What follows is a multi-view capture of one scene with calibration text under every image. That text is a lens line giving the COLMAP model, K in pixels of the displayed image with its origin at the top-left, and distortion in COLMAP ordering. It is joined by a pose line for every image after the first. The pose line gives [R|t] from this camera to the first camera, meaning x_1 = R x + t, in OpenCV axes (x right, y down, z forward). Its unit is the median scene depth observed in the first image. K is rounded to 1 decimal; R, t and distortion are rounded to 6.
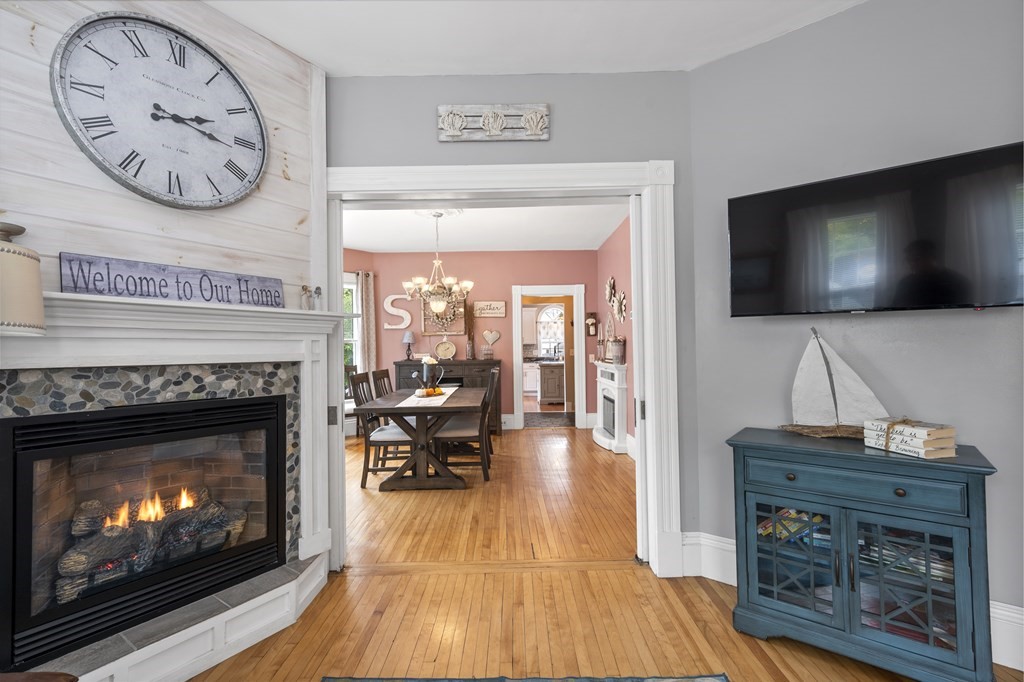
lens RADIAL K [[449.3, 0, 506.6], [0, 449.3, 341.5], [0, 0, 1]] dist [-0.001098, -0.000021]
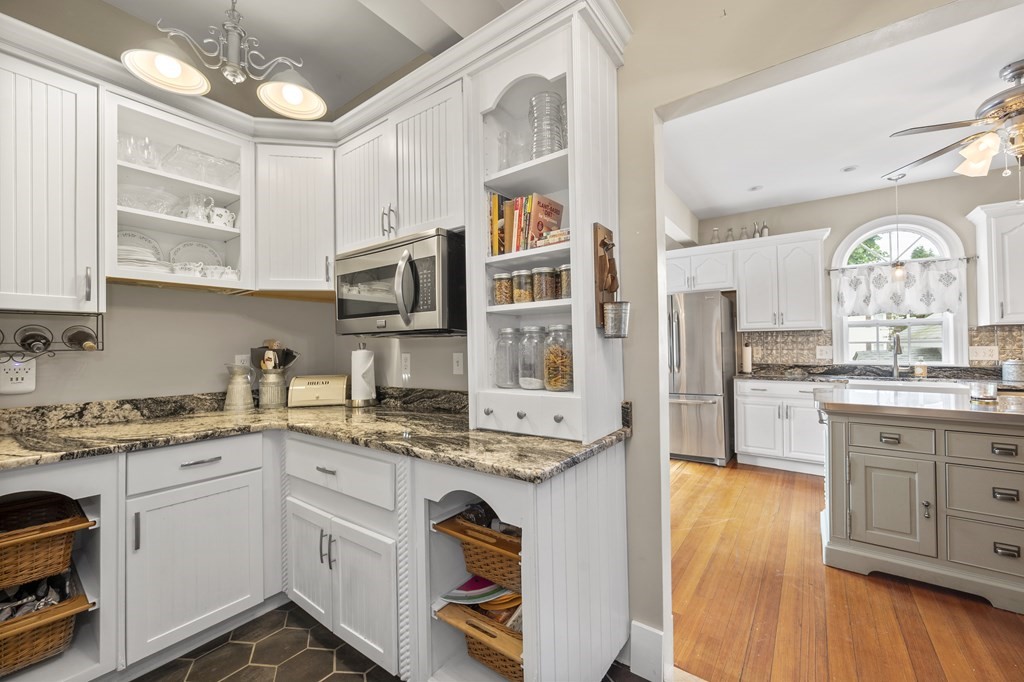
lens RADIAL K [[405.3, 0, 512.9], [0, 405.3, 342.6], [0, 0, 1]] dist [-0.002208, 0.000605]
pose [[0.809108, -0.003287, -0.587651, 0.135616], [0.011345, 0.999885, 0.010029, 0.025439], [0.587551, -0.014782, 0.809052, 1.488909]]
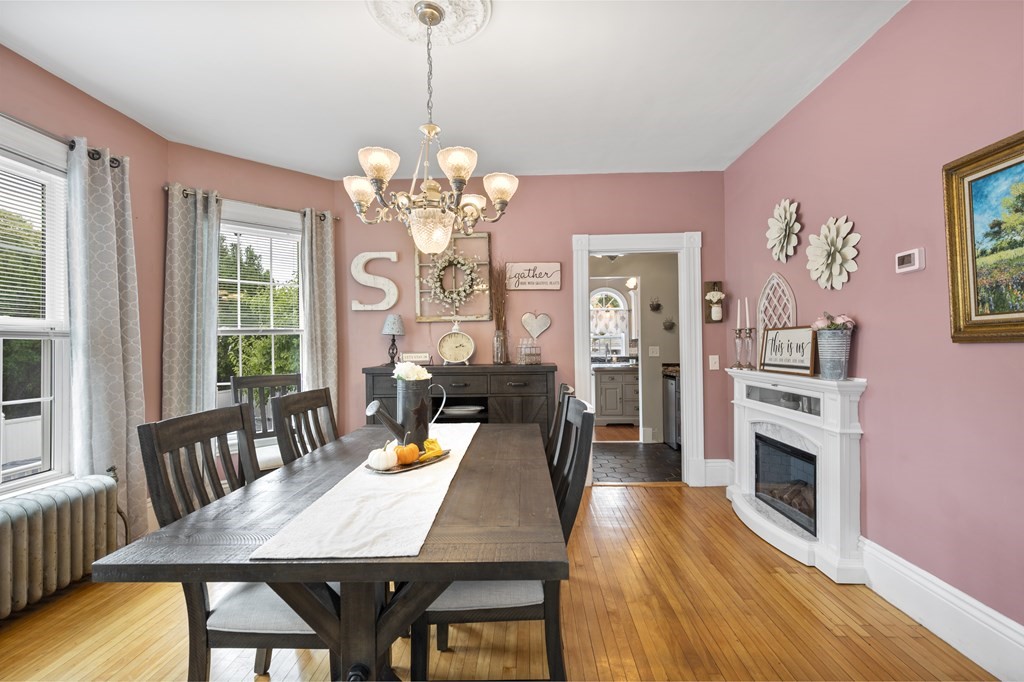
lens RADIAL K [[457.4, 0, 512.0], [0, 457.4, 341.0], [0, 0, 1]] dist [0.001004, 0.000149]
pose [[0.999540, 0.001193, -0.030314, -0.068081], [-0.001081, 0.999993, 0.003692, 0.012607], [0.030319, -0.003657, 0.999534, 0.597888]]
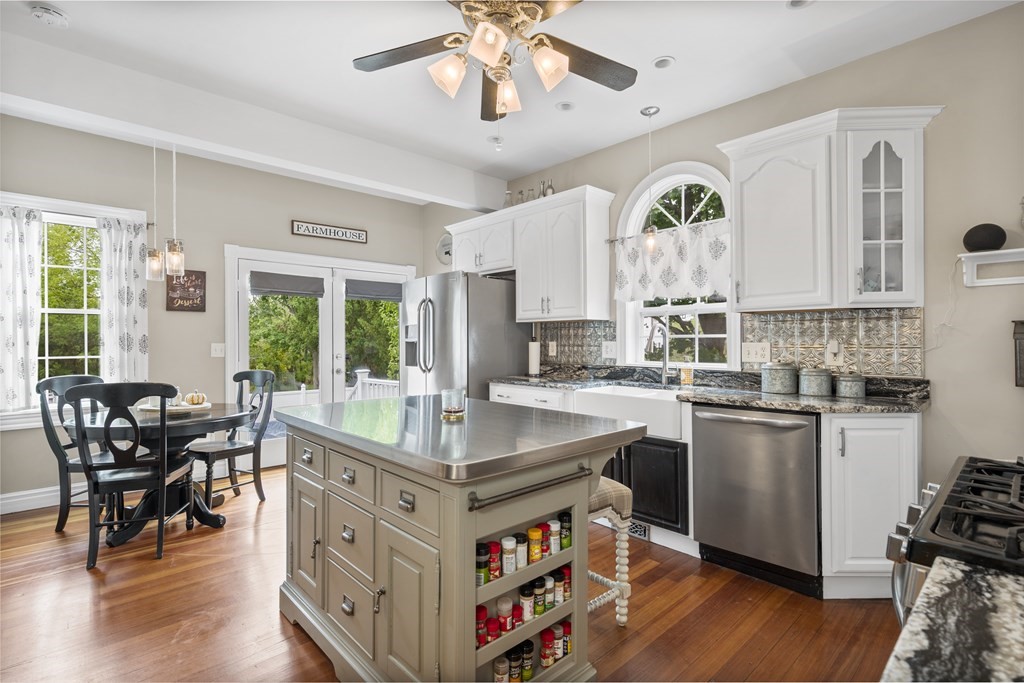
lens RADIAL K [[487.7, 0, 510.9], [0, 487.7, 343.8], [0, 0, 1]] dist [-0.001949, 0.001004]
pose [[0.684553, 0.010429, -0.728889, 0.634289], [0.008988, 0.999701, 0.022745, 0.033595], [0.728908, -0.022121, 0.684254, 1.925723]]
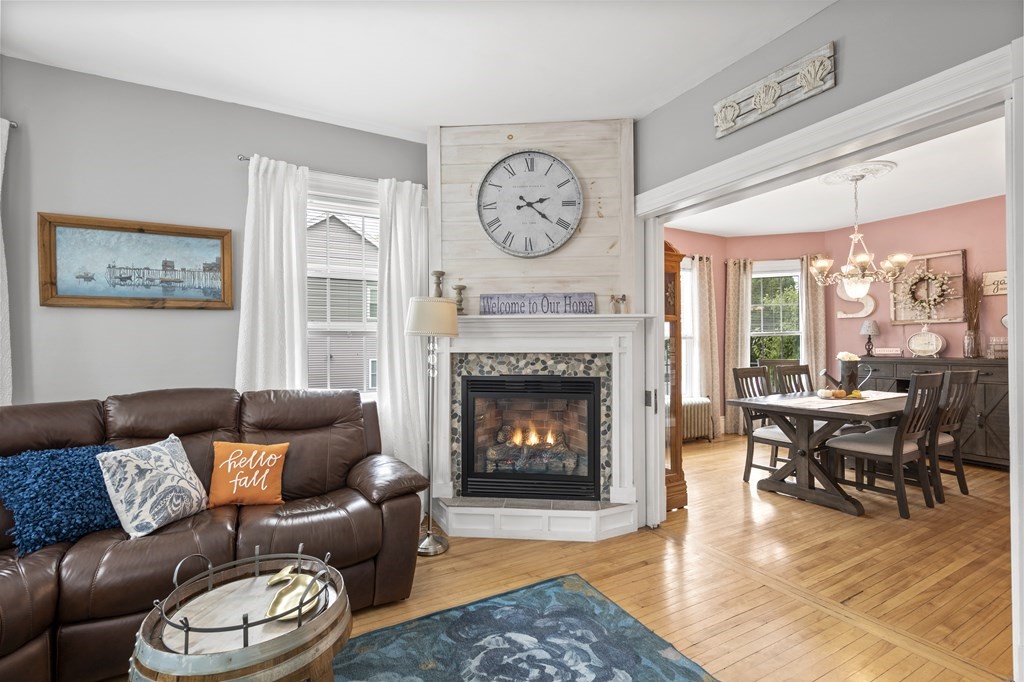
lens RADIAL K [[457.4, 0, 512.0], [0, 457.4, 341.0], [0, 0, 1]] dist [0.001004, 0.000149]
pose [[0.480797, 0.004189, -0.876822, 0.282655], [0.012957, 0.999845, 0.011882, -0.005148], [0.876736, -0.017074, 0.480669, 0.048939]]
